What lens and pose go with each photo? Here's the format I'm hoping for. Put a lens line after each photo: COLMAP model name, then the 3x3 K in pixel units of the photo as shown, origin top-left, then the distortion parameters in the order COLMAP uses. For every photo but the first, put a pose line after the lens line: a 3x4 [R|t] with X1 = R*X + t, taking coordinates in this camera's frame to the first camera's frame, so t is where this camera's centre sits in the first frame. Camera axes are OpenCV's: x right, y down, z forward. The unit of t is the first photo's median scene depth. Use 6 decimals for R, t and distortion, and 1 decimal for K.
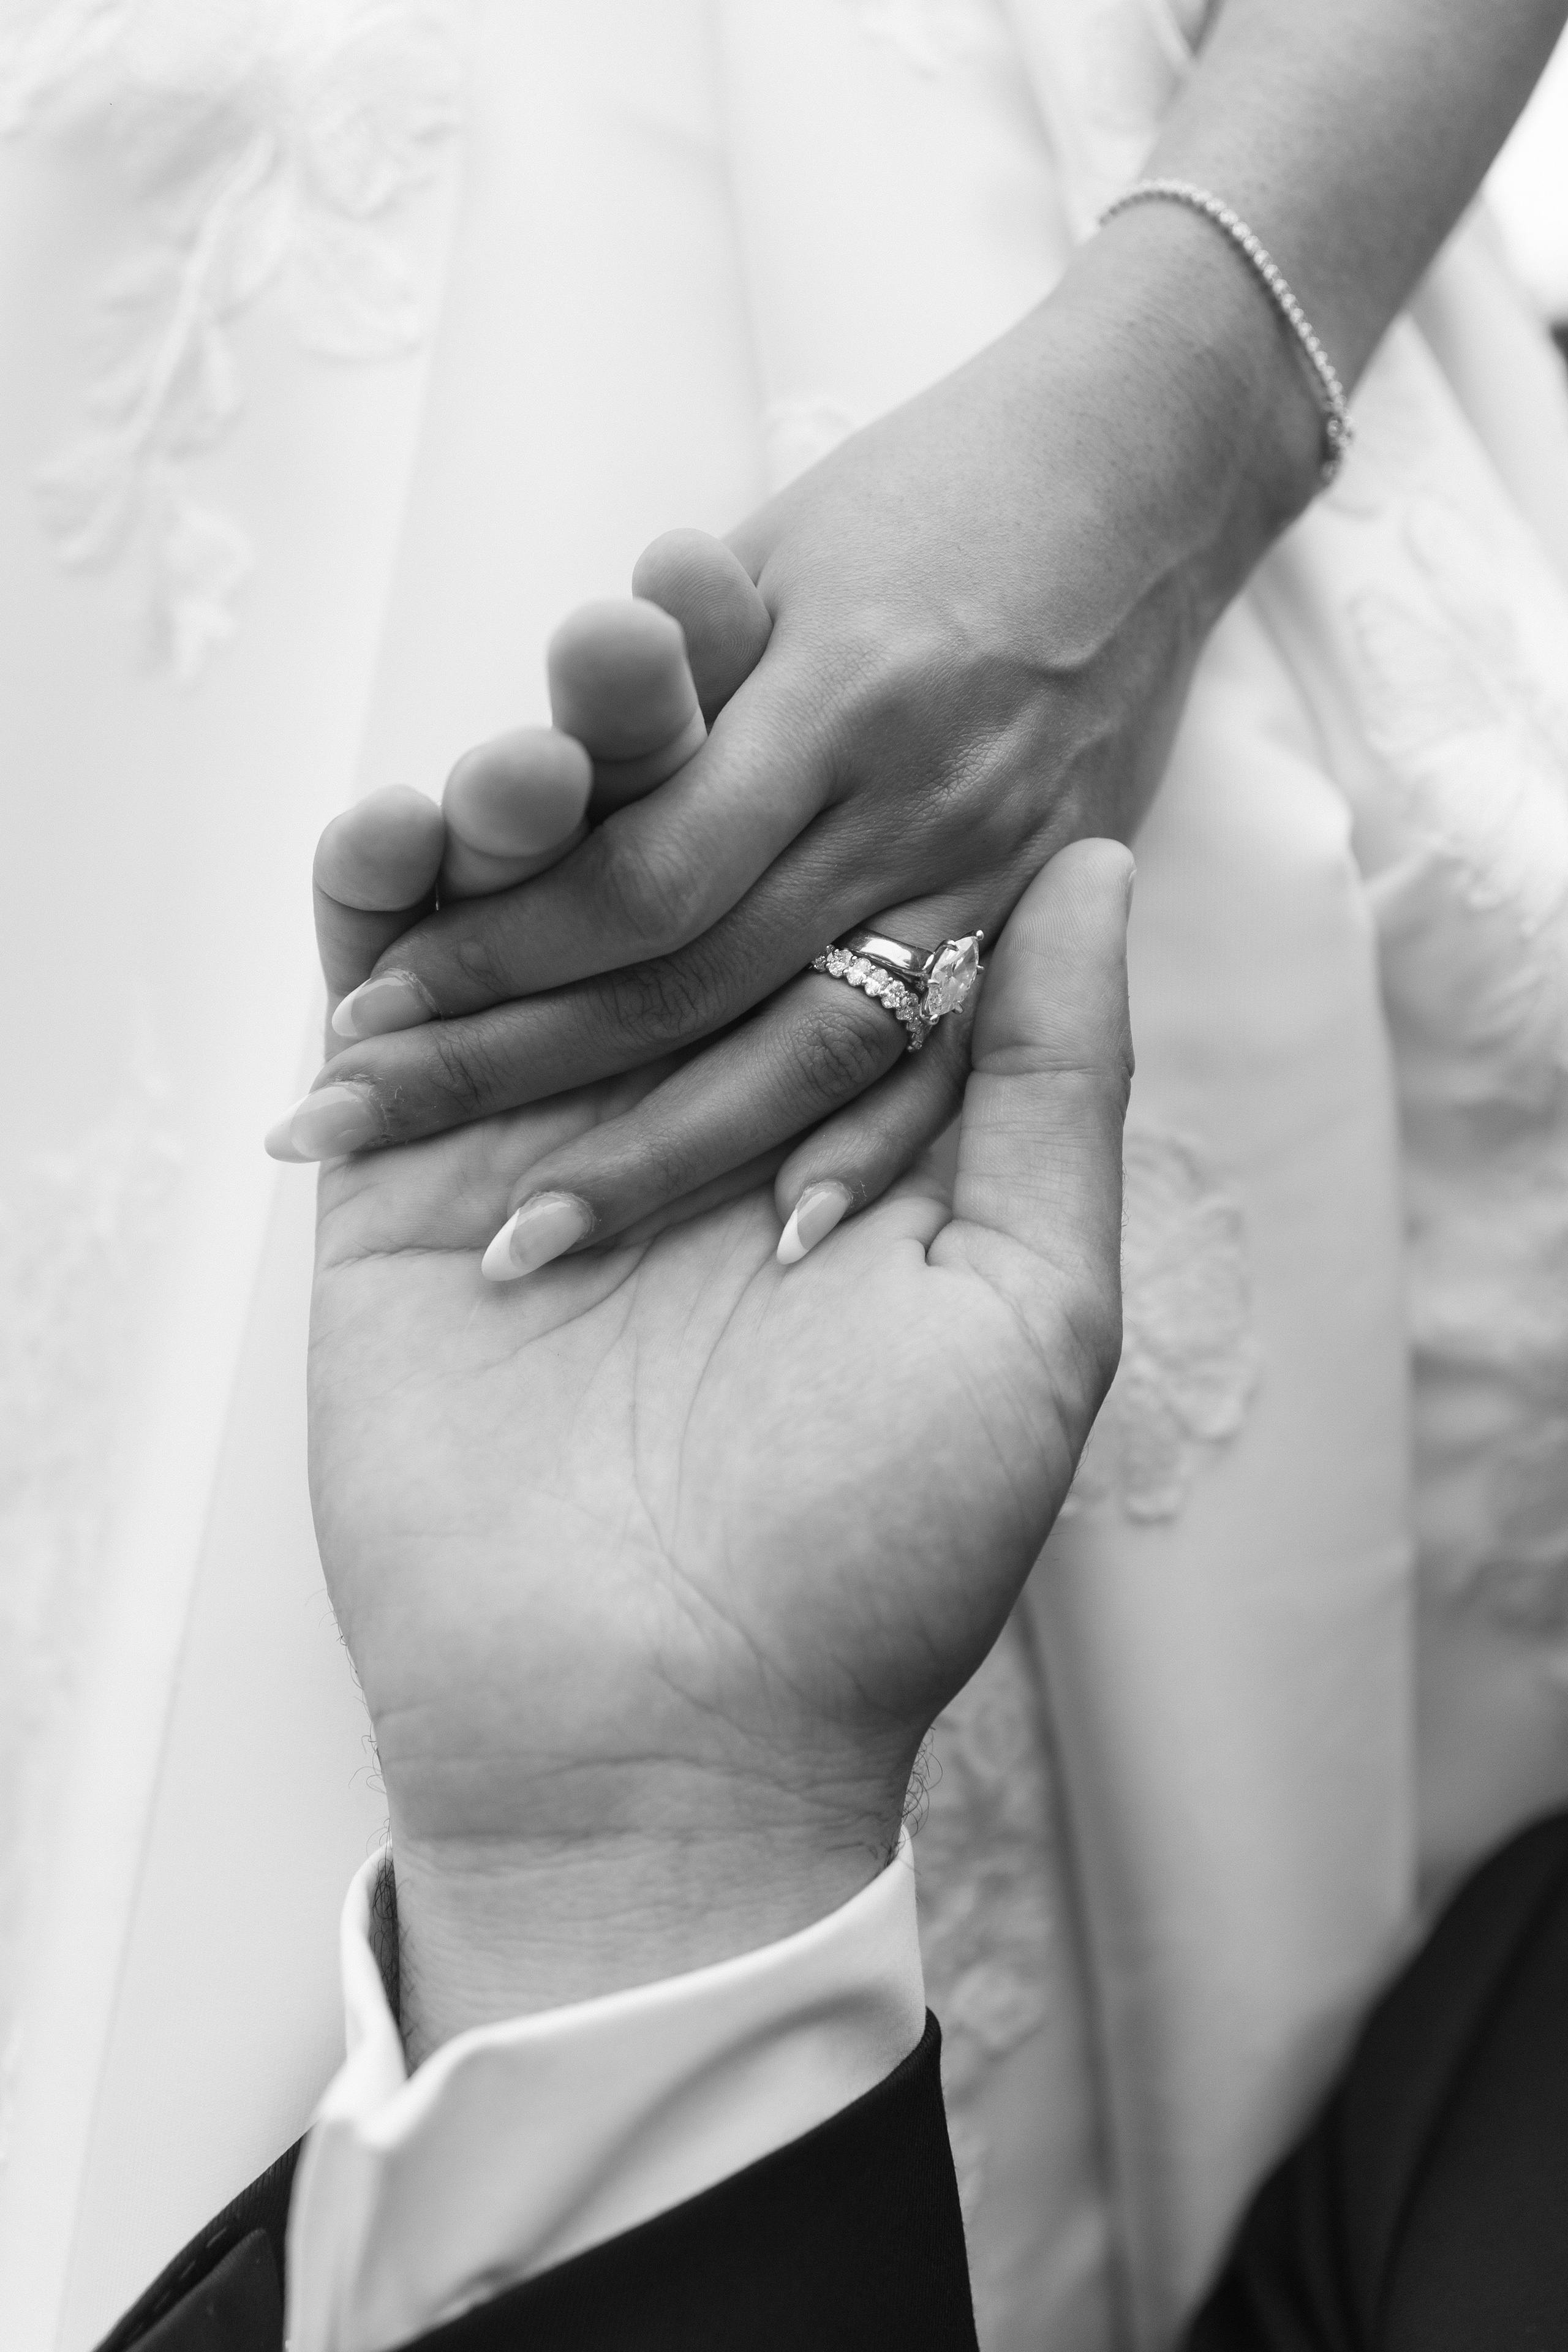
lens RADIAL K [[3575.6, 0, 784.0], [0, 3575.6, 1176.0], [0, 0, 1]] dist [0.026093, -0.060084]
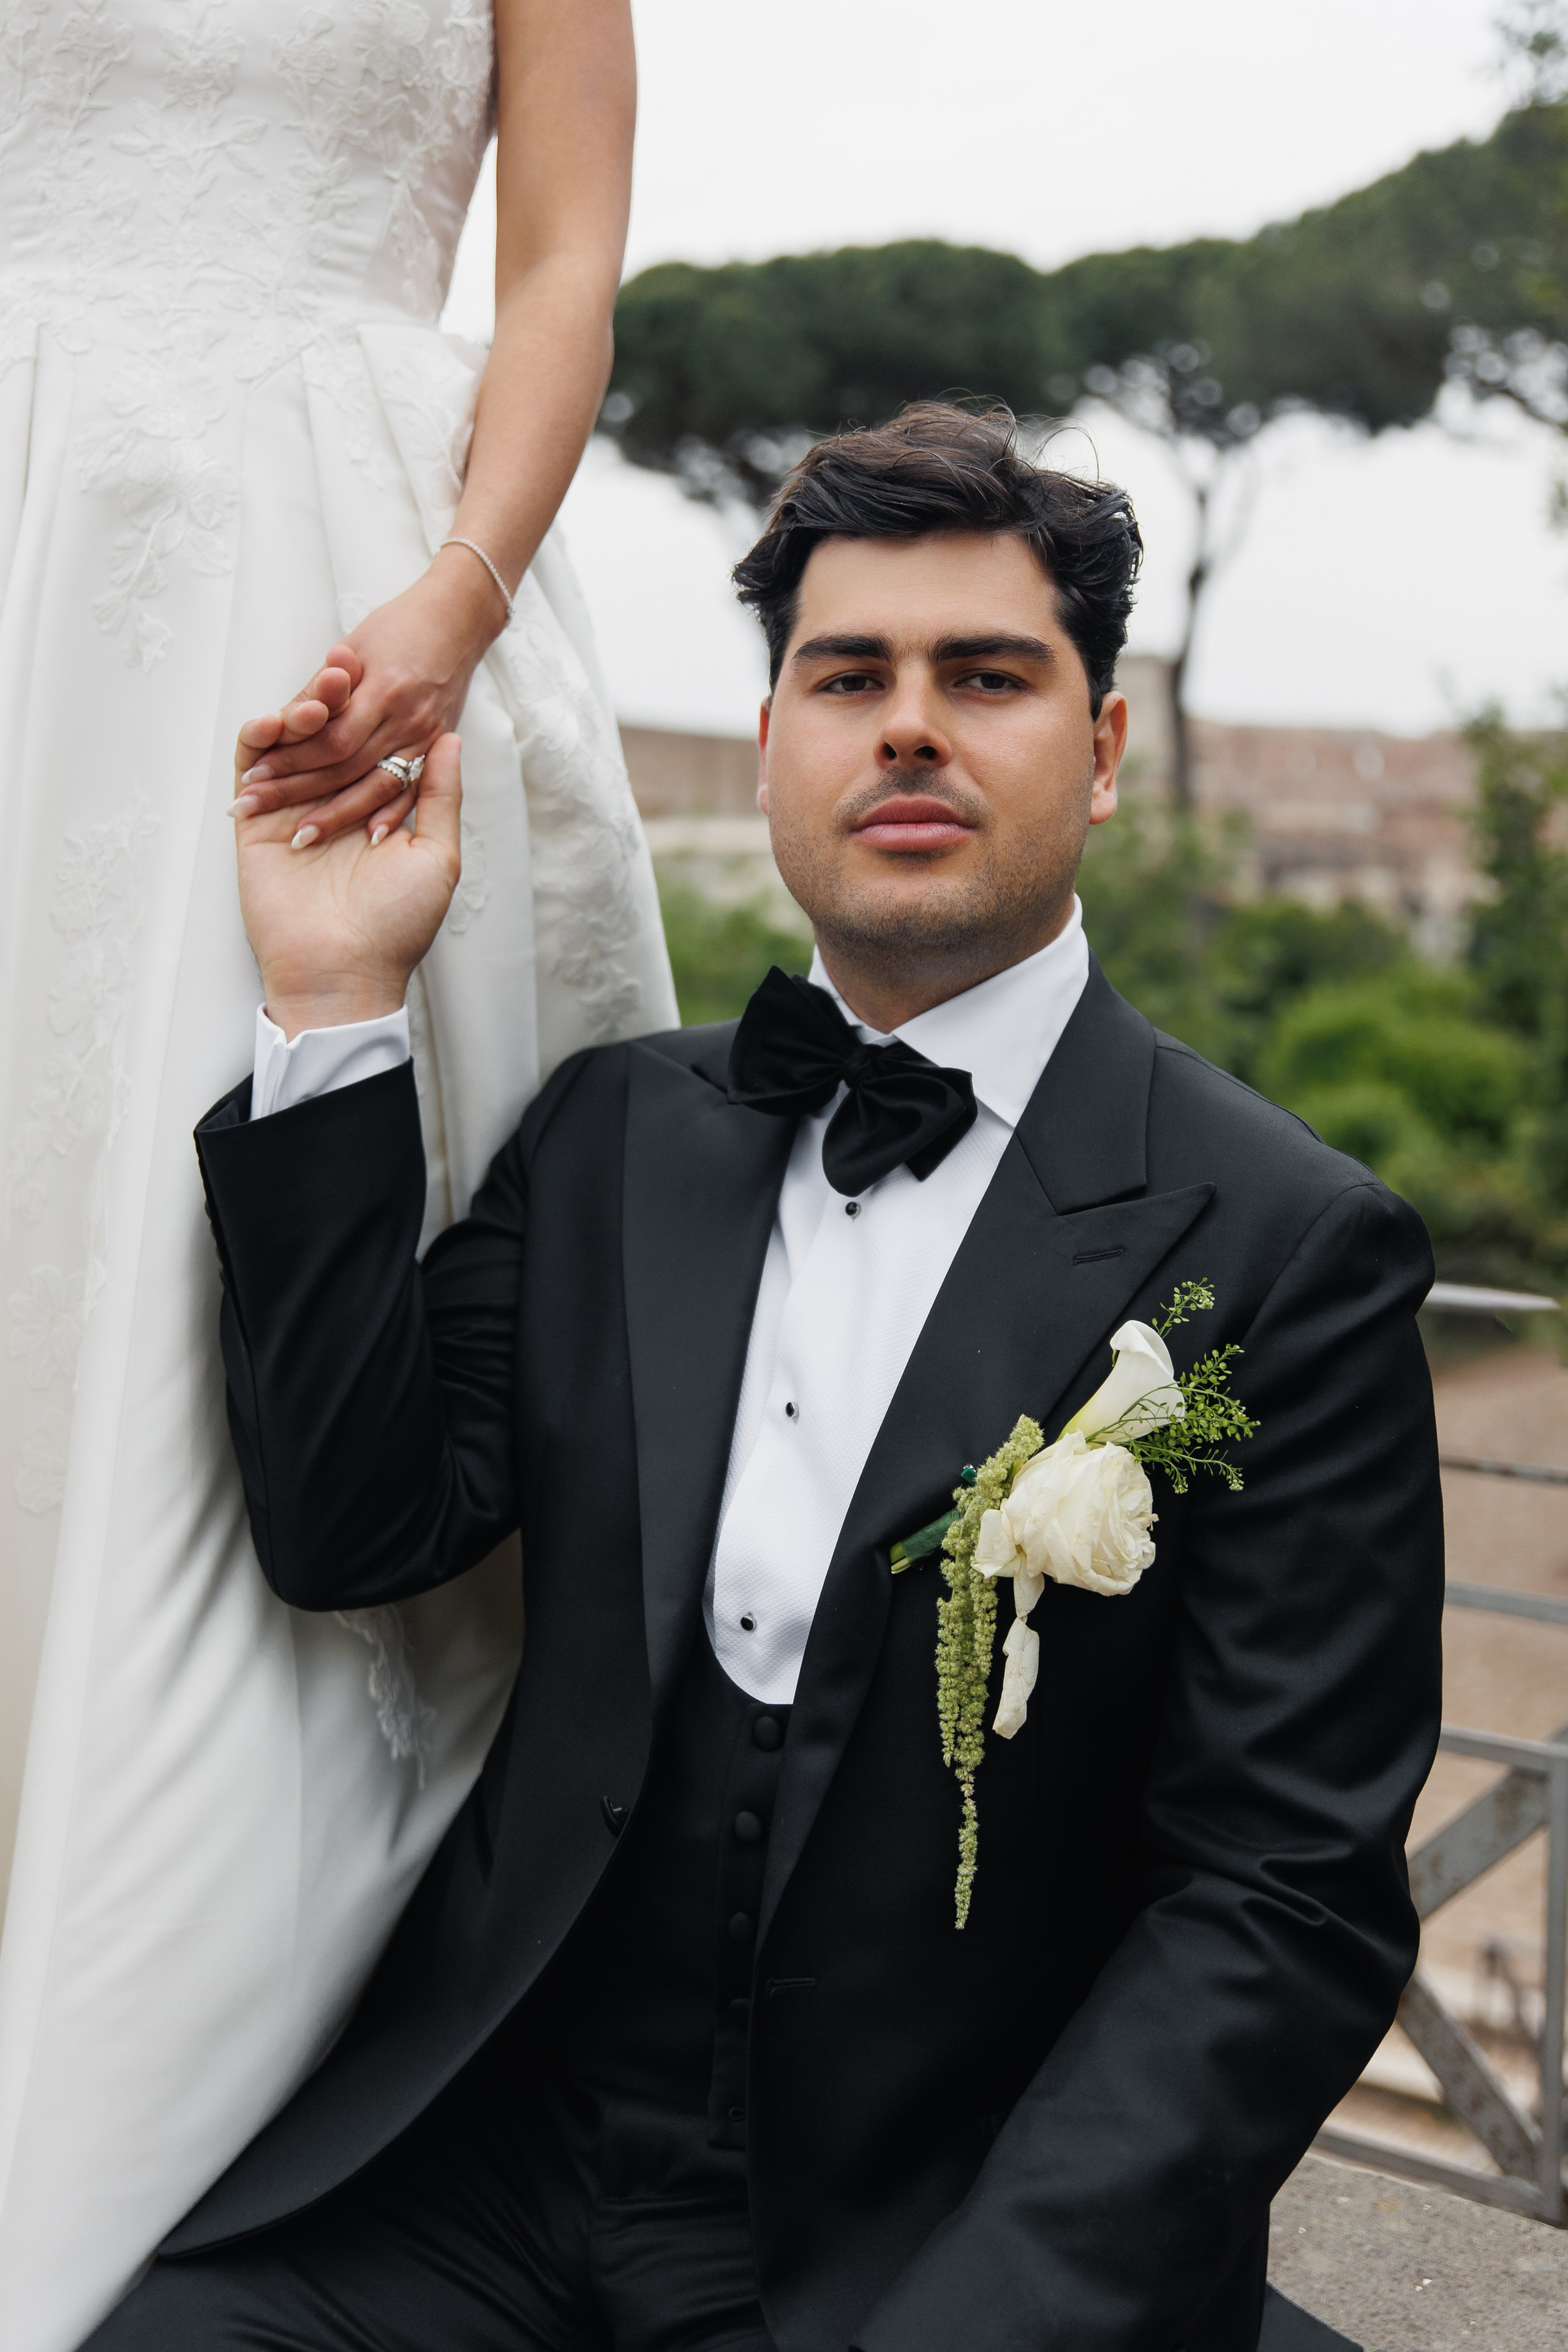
lens RADIAL K [[2654.8, 0, 784.0], [0, 2654.8, 1176.0], [0, 0, 1]] dist [0.054230, -0.005908]
pose [[0.960795, -0.024975, 0.276132, -0.357254], [0.001033, 0.996250, 0.086513, 0.126334], [-0.277257, -0.082836, 0.957218, -1.788527]]
